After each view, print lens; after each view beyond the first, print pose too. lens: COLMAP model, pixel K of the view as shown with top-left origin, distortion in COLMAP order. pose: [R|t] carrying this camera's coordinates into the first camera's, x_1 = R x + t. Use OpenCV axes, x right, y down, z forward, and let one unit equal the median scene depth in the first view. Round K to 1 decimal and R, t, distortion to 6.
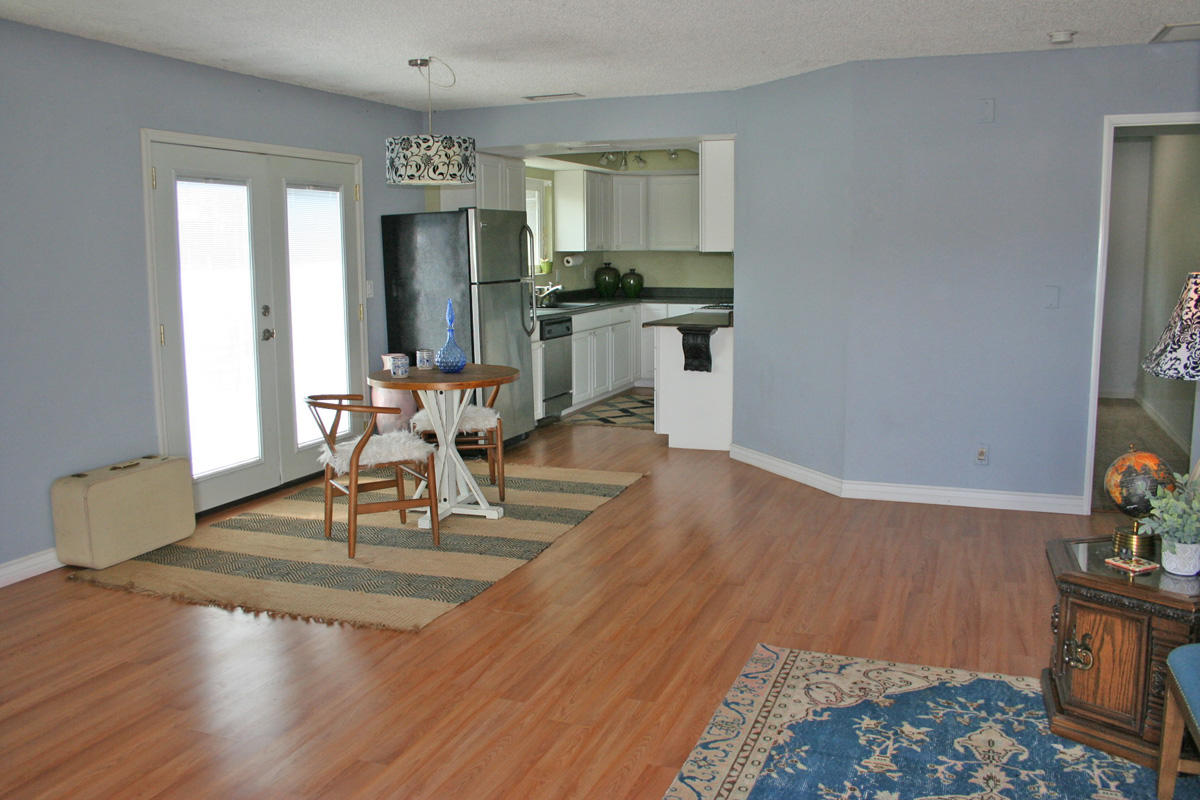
lens RADIAL K [[998.8, 0, 608.2], [0, 998.8, 399.4], [0, 0, 1]] dist [-0.128182, 0.045788]
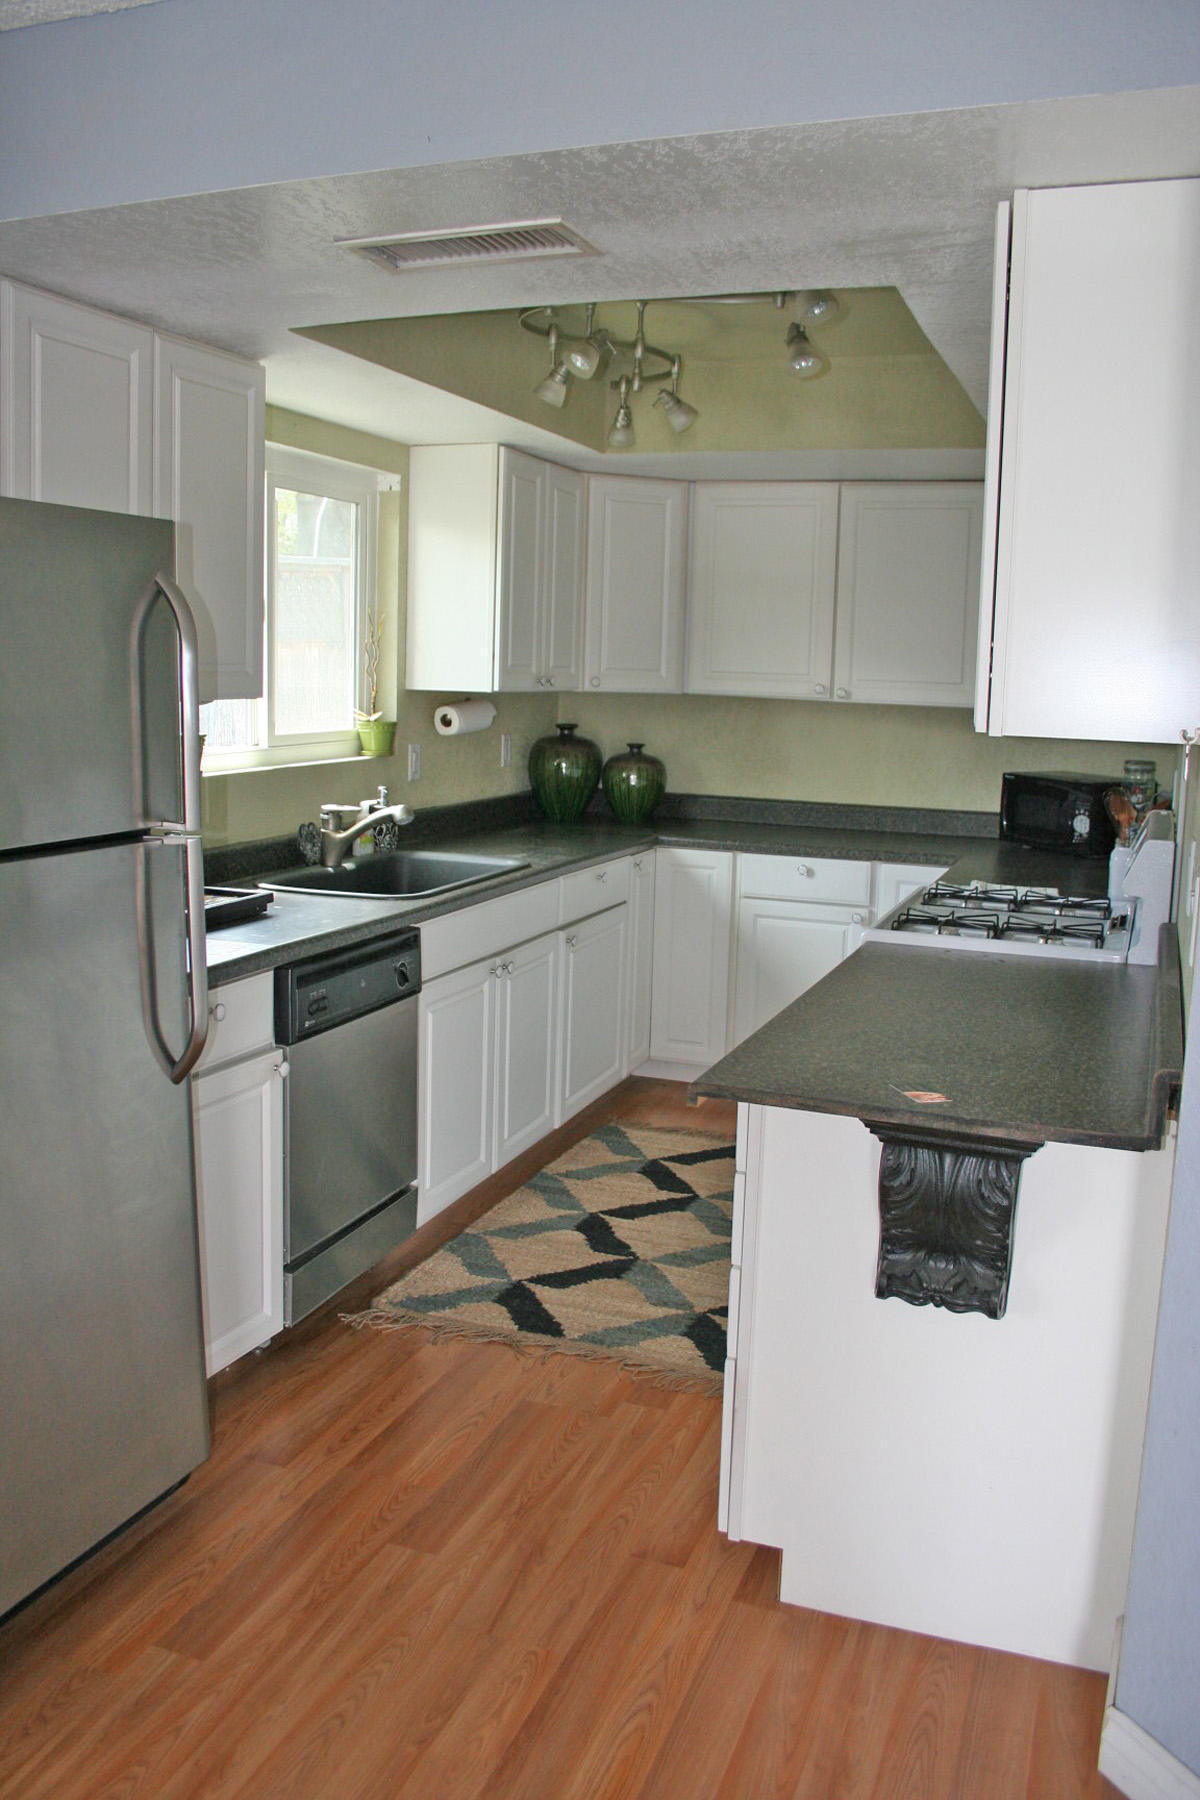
lens RADIAL K [[1498.2, 0, 602.2], [0, 1498.2, 892.7], [0, 0, 1]] dist [-0.128182, 0.045788]
pose [[0.999388, 0.033443, 0.010234, 0.010864], [-0.033405, 0.999434, -0.003886, -0.096400], [-0.010358, 0.003541, 0.999940, 0.596509]]
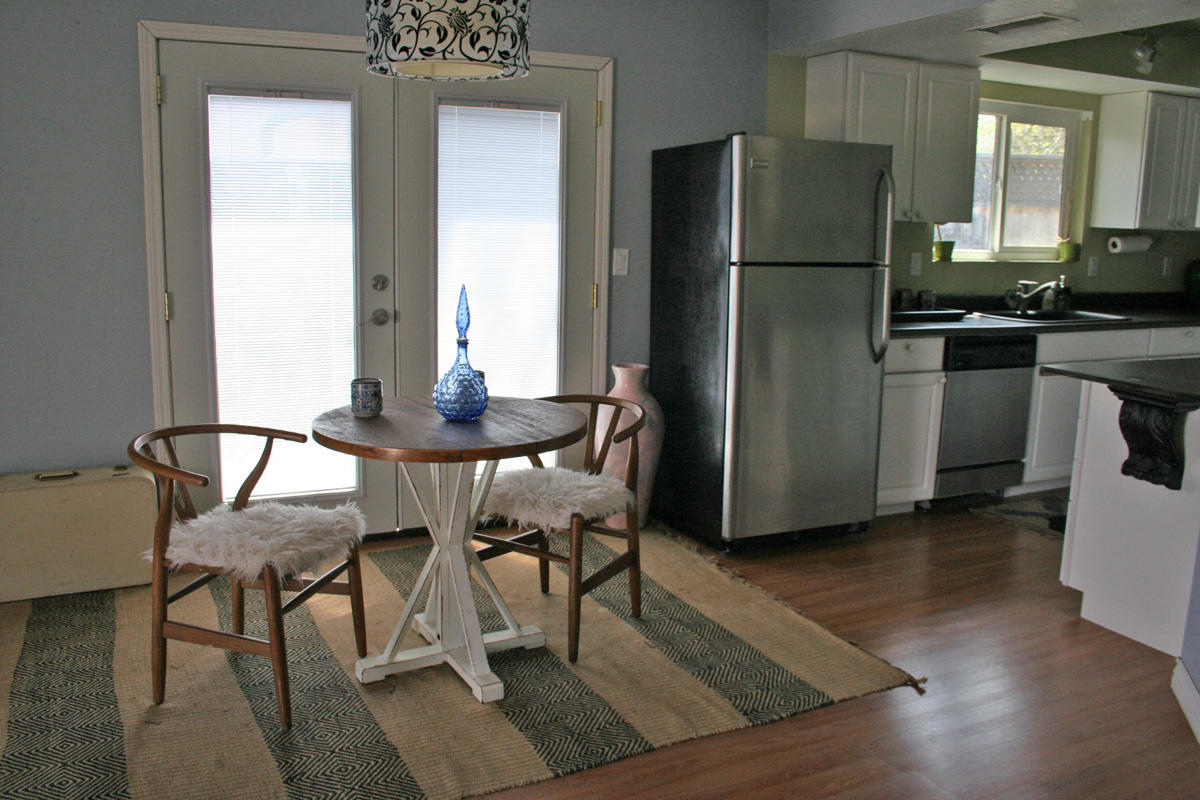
lens RADIAL K [[998.8, 0, 604.0], [0, 998.8, 401.4], [0, 0, 1]] dist [-0.128182, 0.045788]
pose [[0.725694, 0.149013, -0.671686, 0.175003], [-0.129308, 0.988407, 0.079573, -0.059406], [0.675757, 0.029109, 0.736550, 0.422362]]
